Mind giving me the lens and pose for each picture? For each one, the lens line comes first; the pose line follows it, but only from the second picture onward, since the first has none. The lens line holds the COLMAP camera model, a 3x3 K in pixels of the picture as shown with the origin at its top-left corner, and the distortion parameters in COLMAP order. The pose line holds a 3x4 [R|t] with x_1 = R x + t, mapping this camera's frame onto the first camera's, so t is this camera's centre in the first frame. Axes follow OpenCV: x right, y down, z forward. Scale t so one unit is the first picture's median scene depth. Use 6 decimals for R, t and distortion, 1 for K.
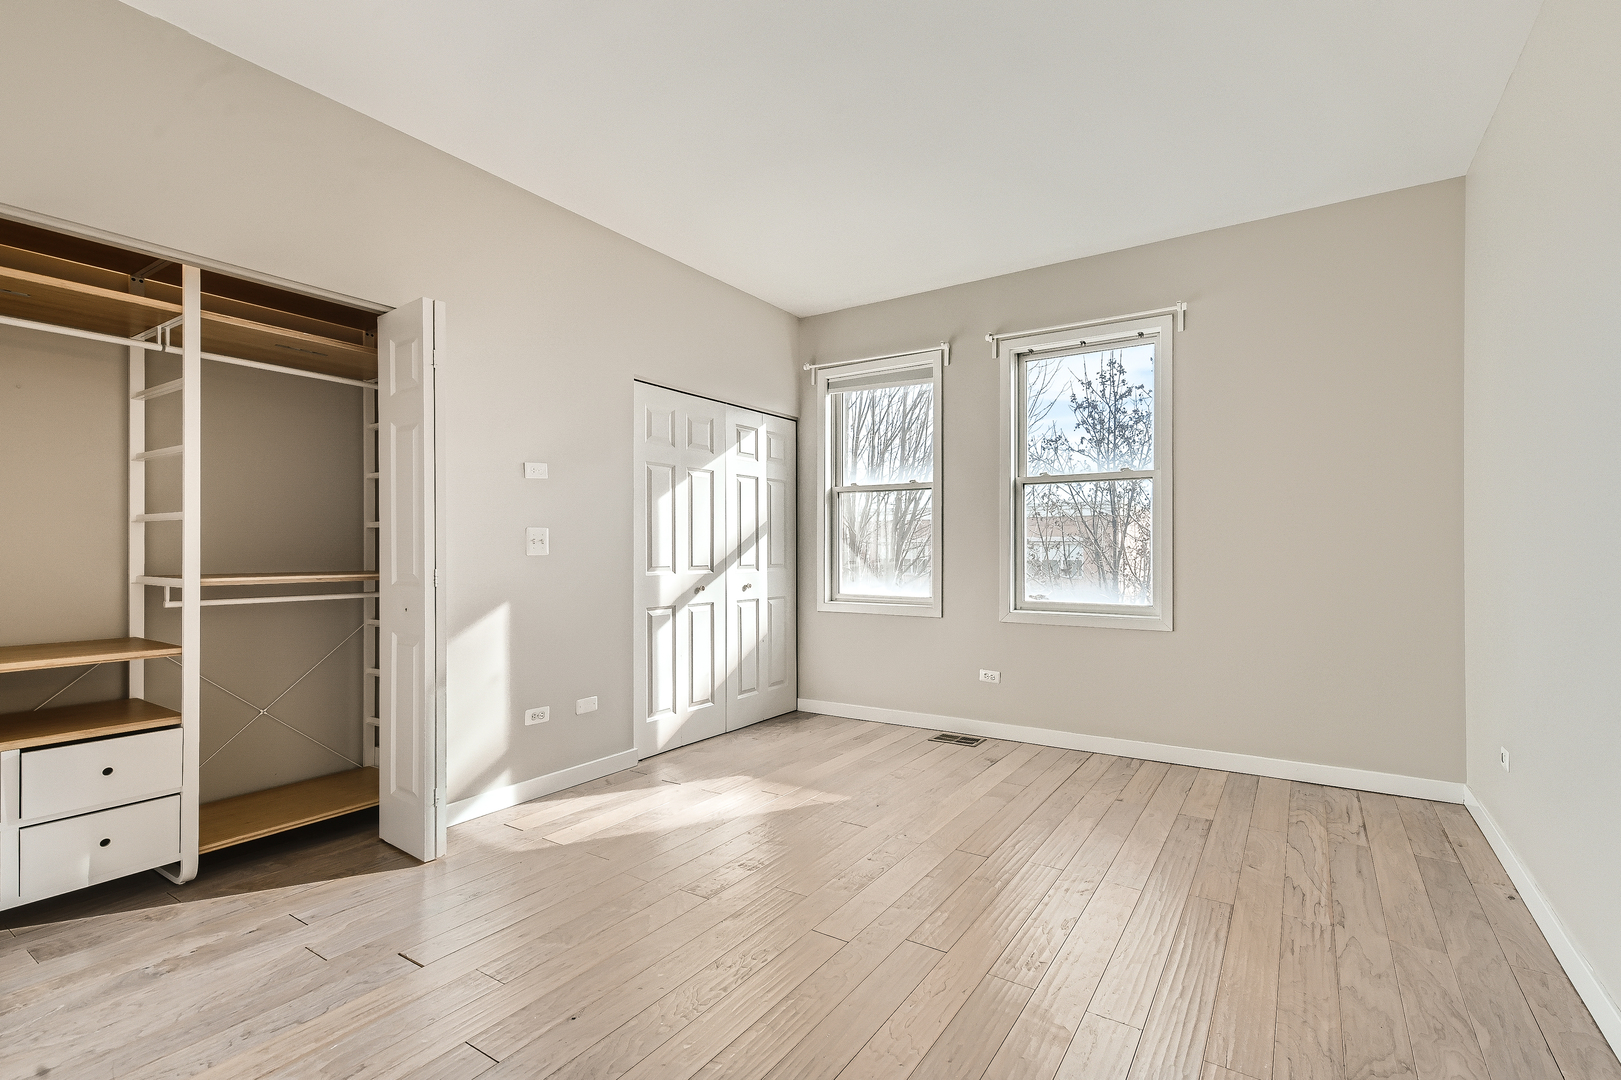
lens RADIAL K [[752.8, 0, 819.2], [0, 752.8, 546.3], [0, 0, 1]] dist [0.005907, 0.000195]
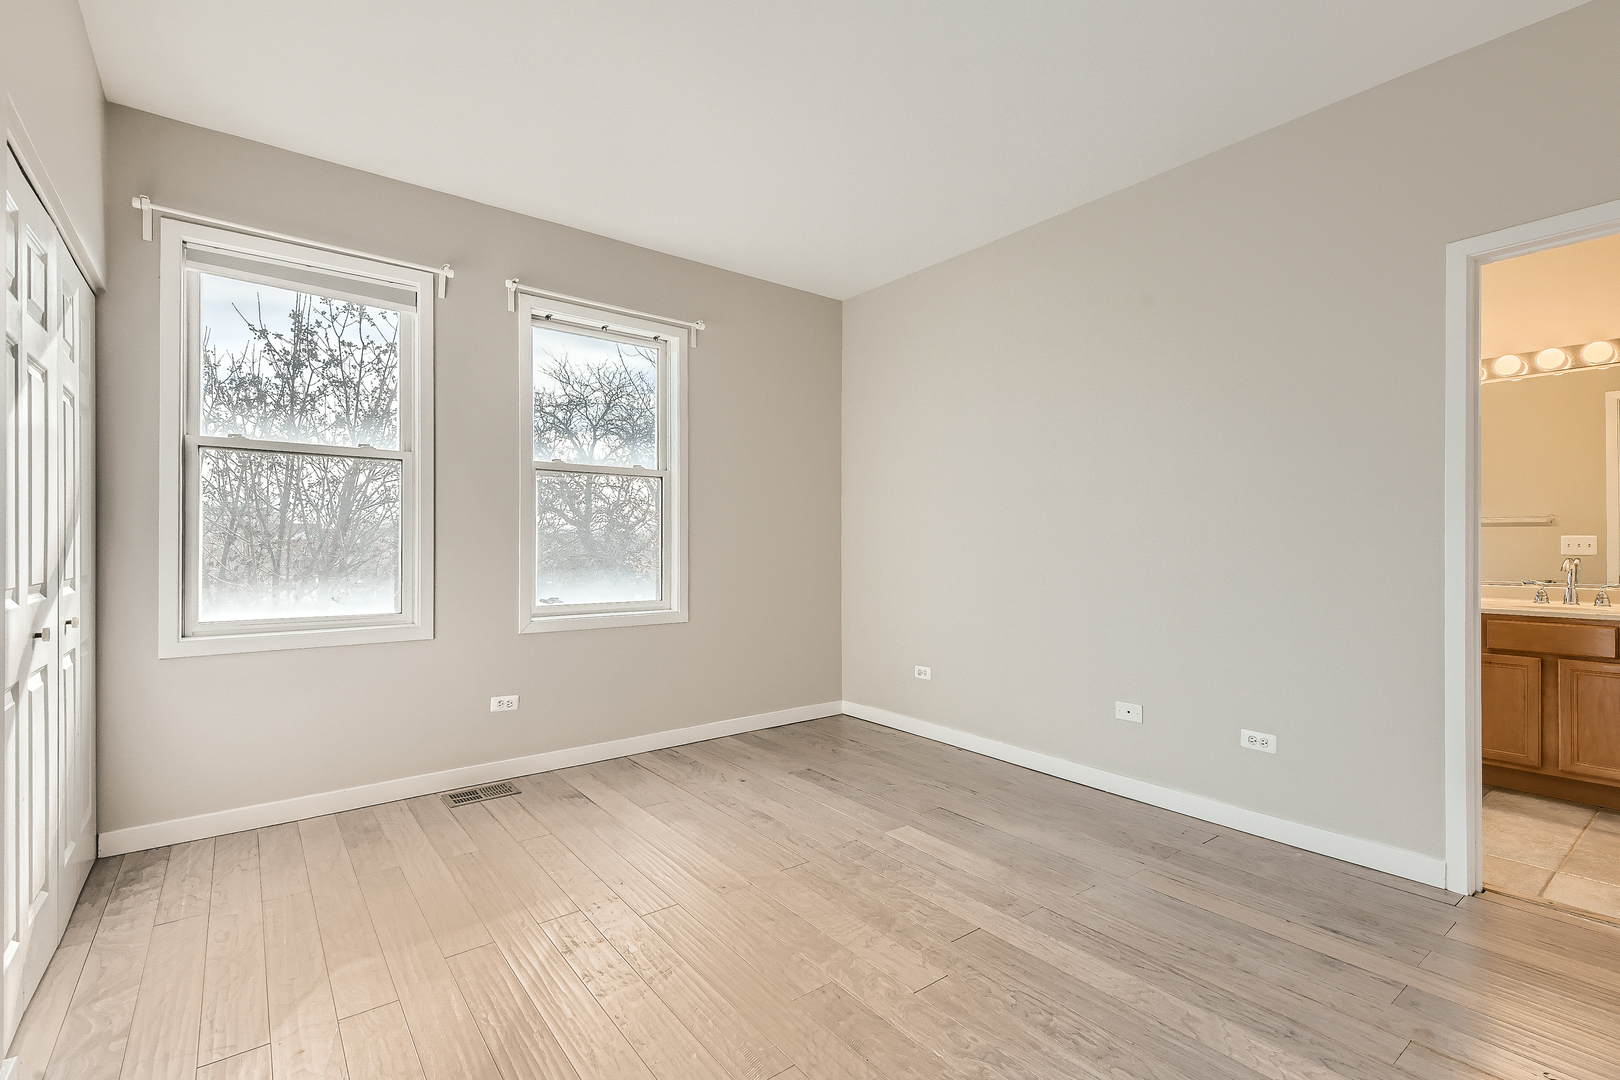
lens RADIAL K [[752.3, 0, 817.4], [0, 752.3, 541.9], [0, 0, 1]] dist [0.005907, 0.000195]
pose [[0.289184, 0.001979, 0.957272, -0.452533], [-0.008742, 0.999962, 0.000573, -0.003828], [-0.957234, -0.008534, 0.289190, 0.448317]]
